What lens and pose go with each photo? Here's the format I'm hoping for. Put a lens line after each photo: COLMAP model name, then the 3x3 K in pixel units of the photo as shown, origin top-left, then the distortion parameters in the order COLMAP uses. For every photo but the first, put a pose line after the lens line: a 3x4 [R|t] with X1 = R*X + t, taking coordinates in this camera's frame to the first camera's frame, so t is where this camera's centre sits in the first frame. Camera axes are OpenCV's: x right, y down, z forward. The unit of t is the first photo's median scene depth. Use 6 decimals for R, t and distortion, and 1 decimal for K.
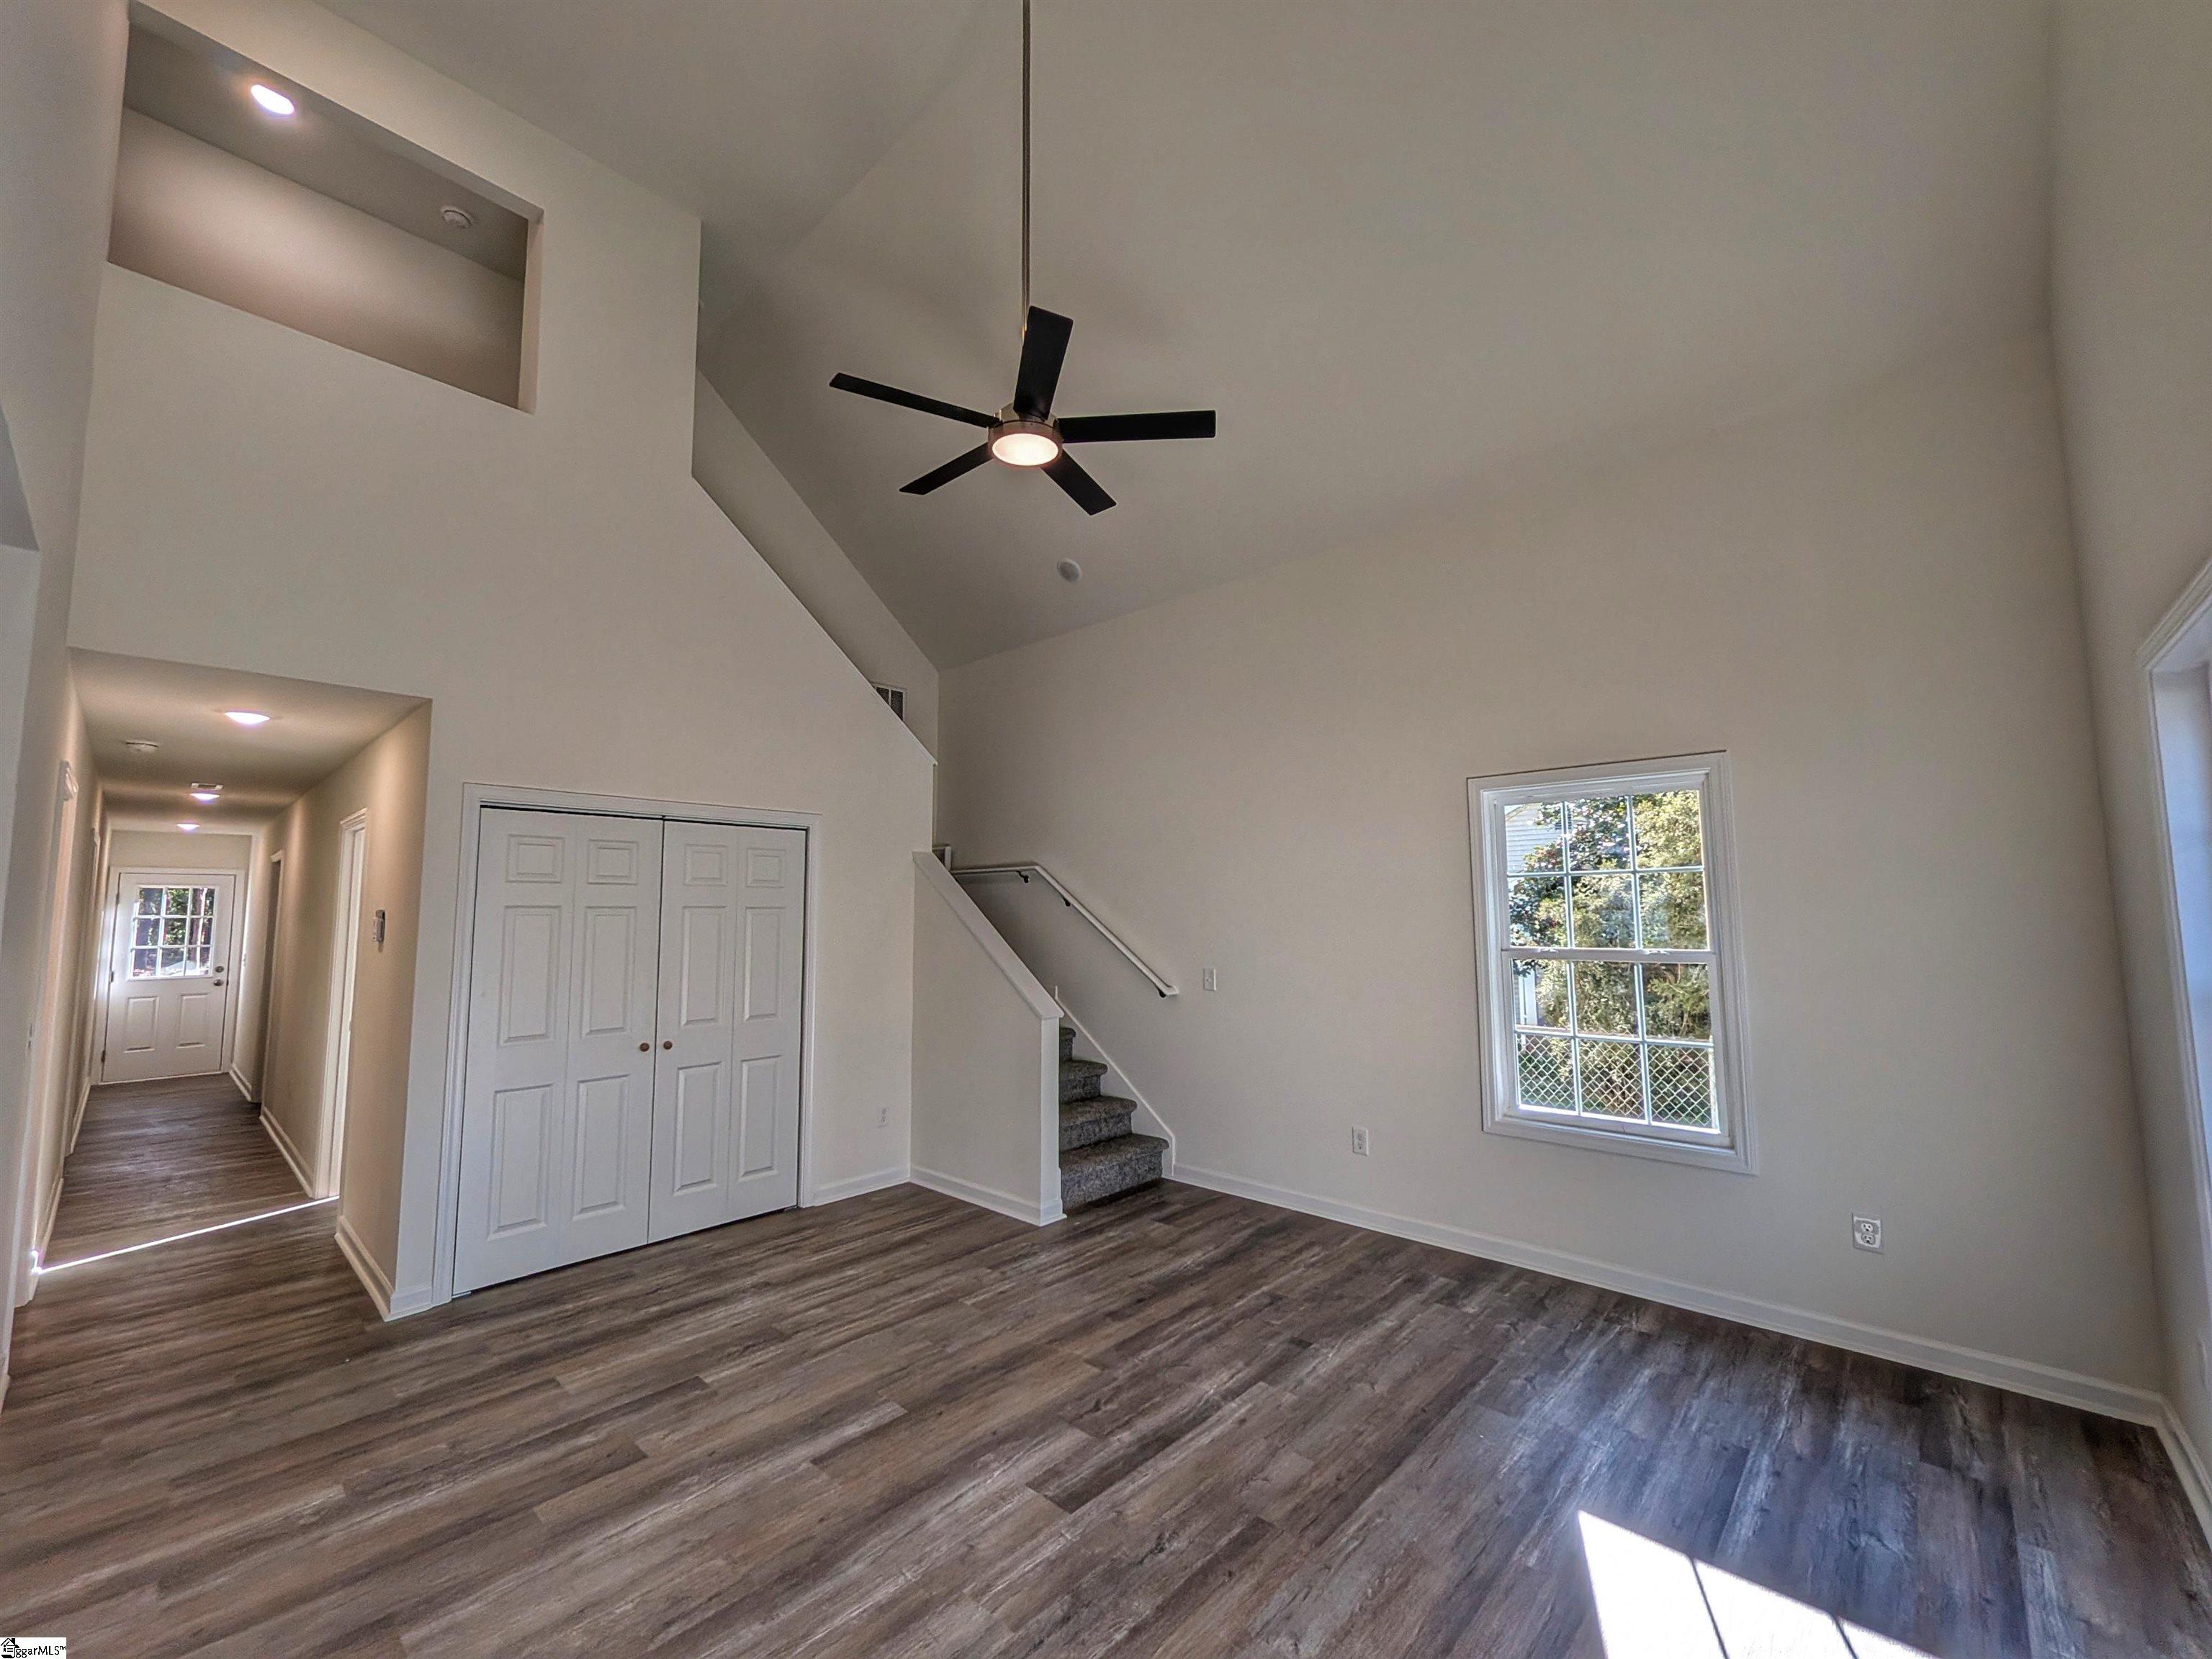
lens RADIAL K [[885.4, 0, 1106.3], [0, 885.4, 835.3], [0, 0, 1]] dist [0.004005, 0.000348]
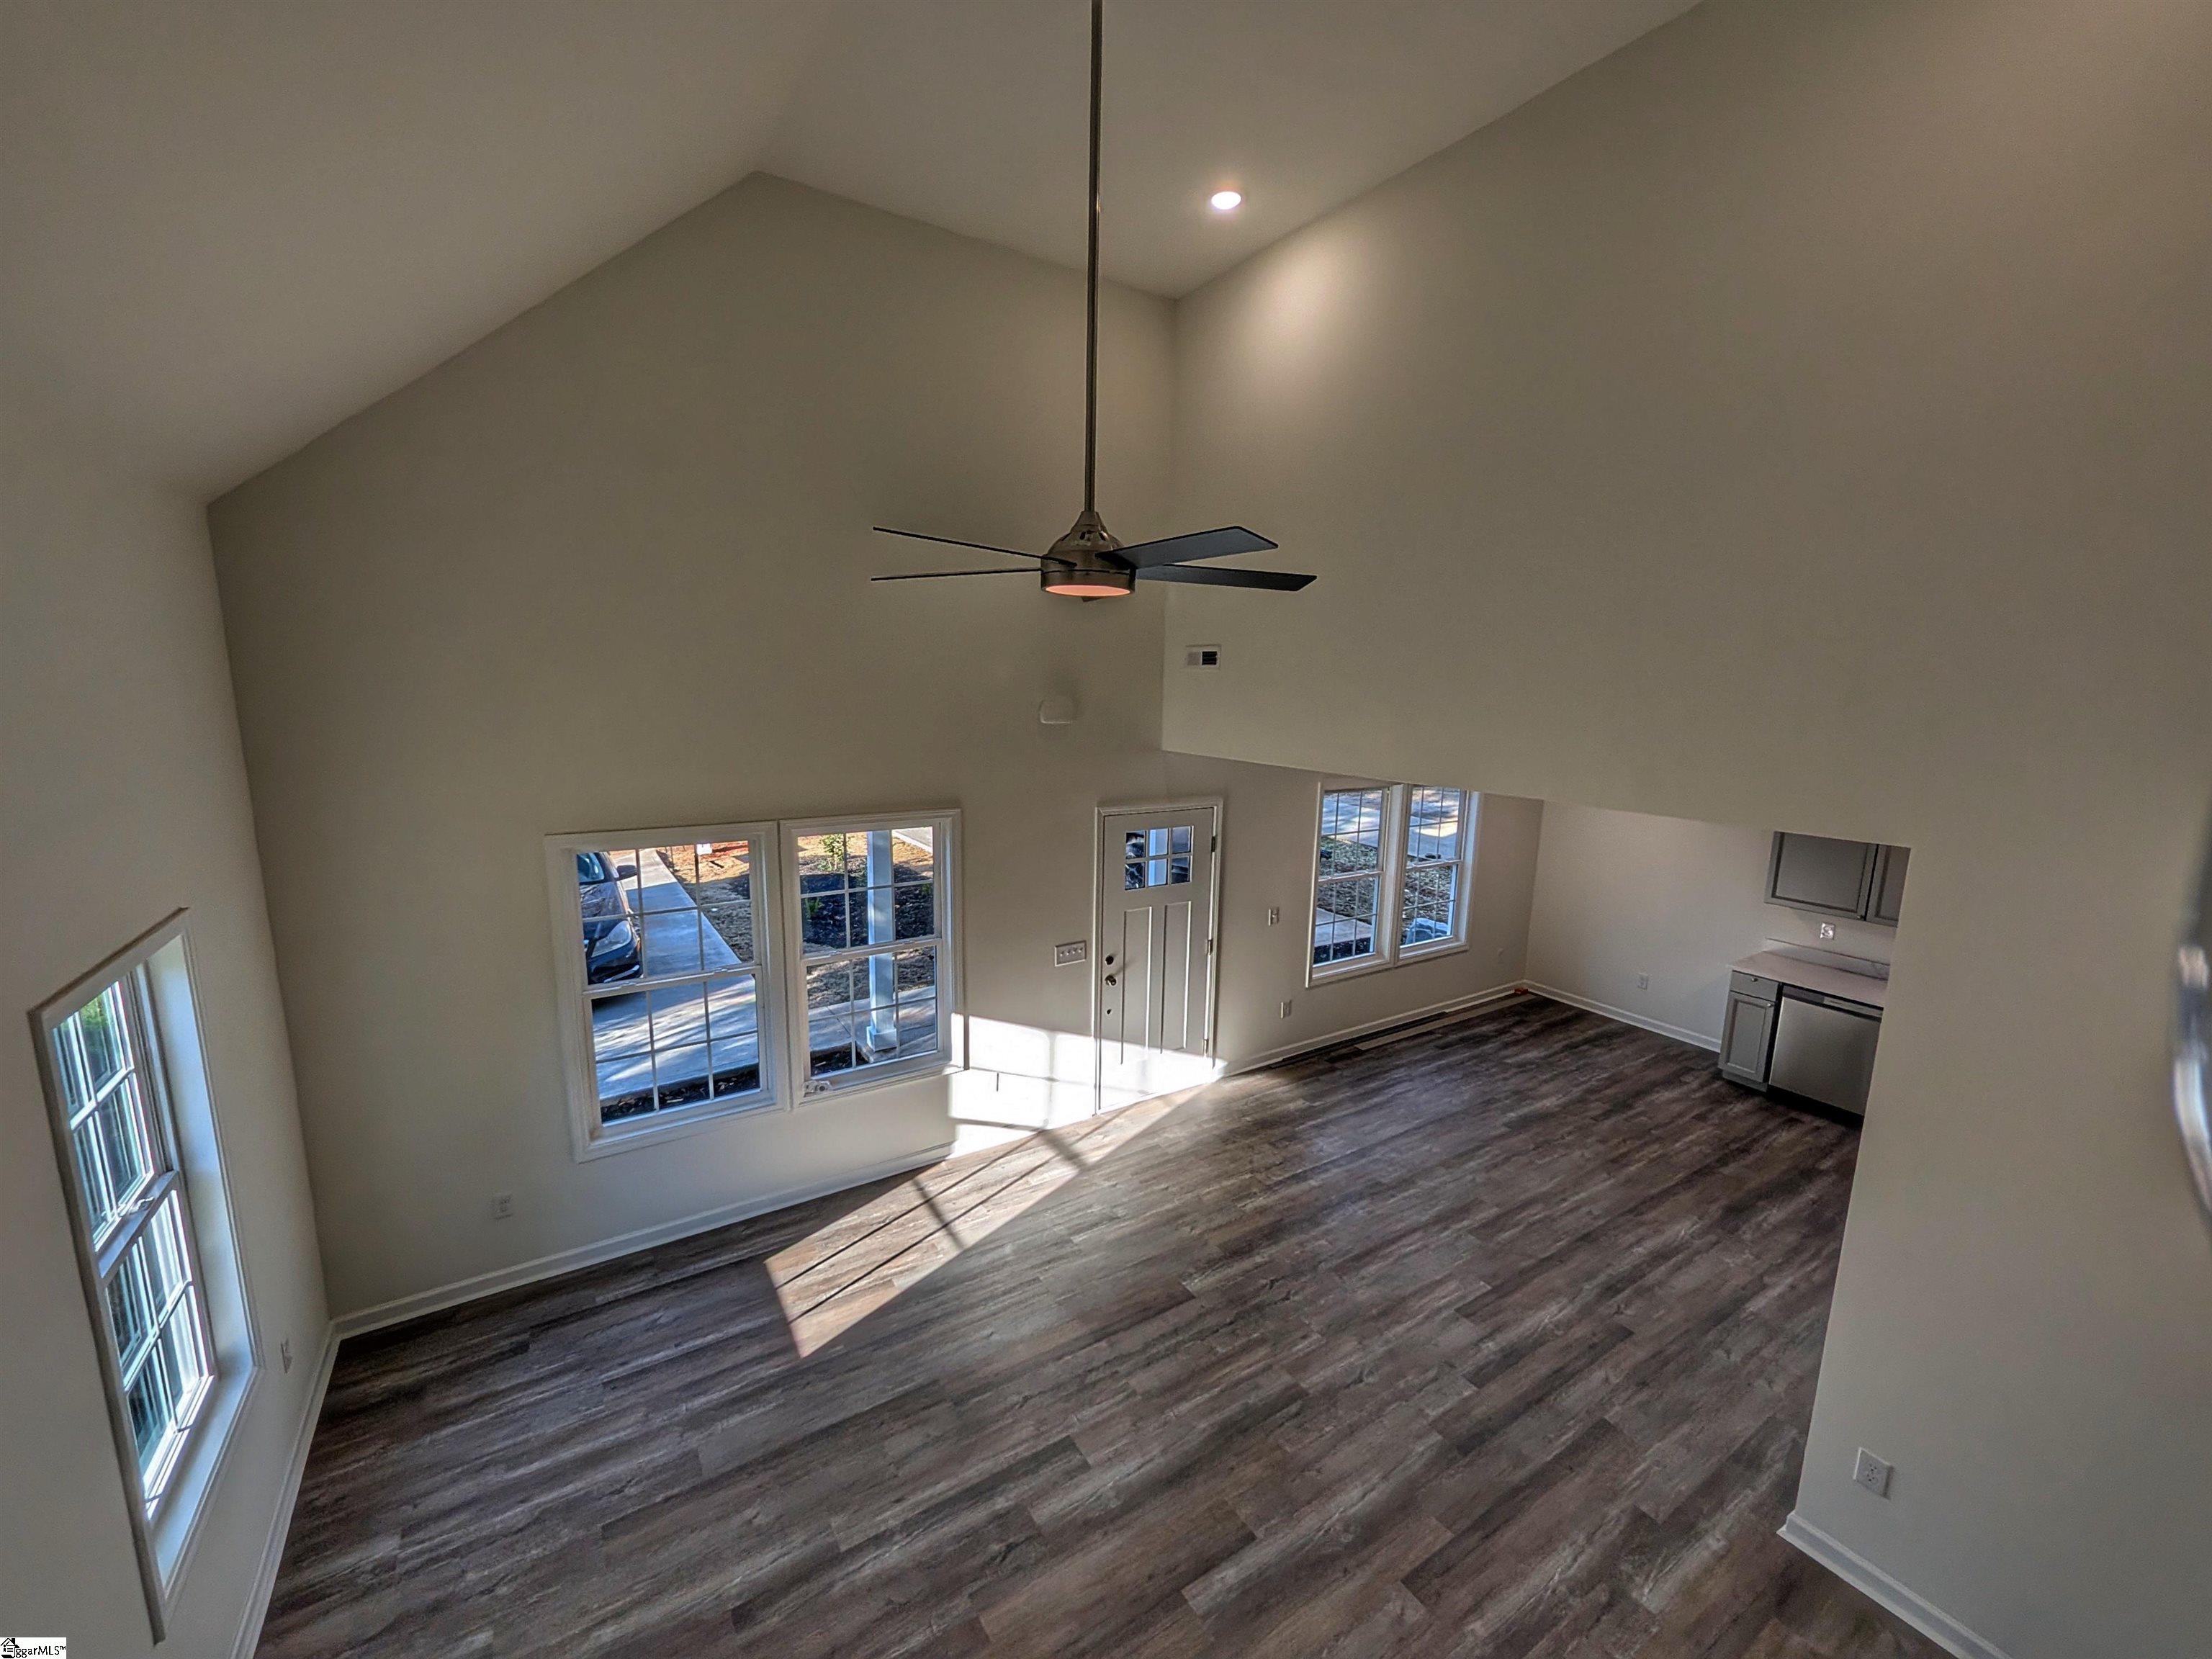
lens RADIAL K [[885.4, 0, 1103.0], [0, 885.4, 834.0], [0, 0, 1]] dist [0.004005, 0.000348]
pose [[-0.966686, -0.056138, 0.249733, -0.391388], [-0.035683, 0.995682, 0.085697, -0.366876], [-0.253466, 0.073931, -0.964515, 2.220044]]
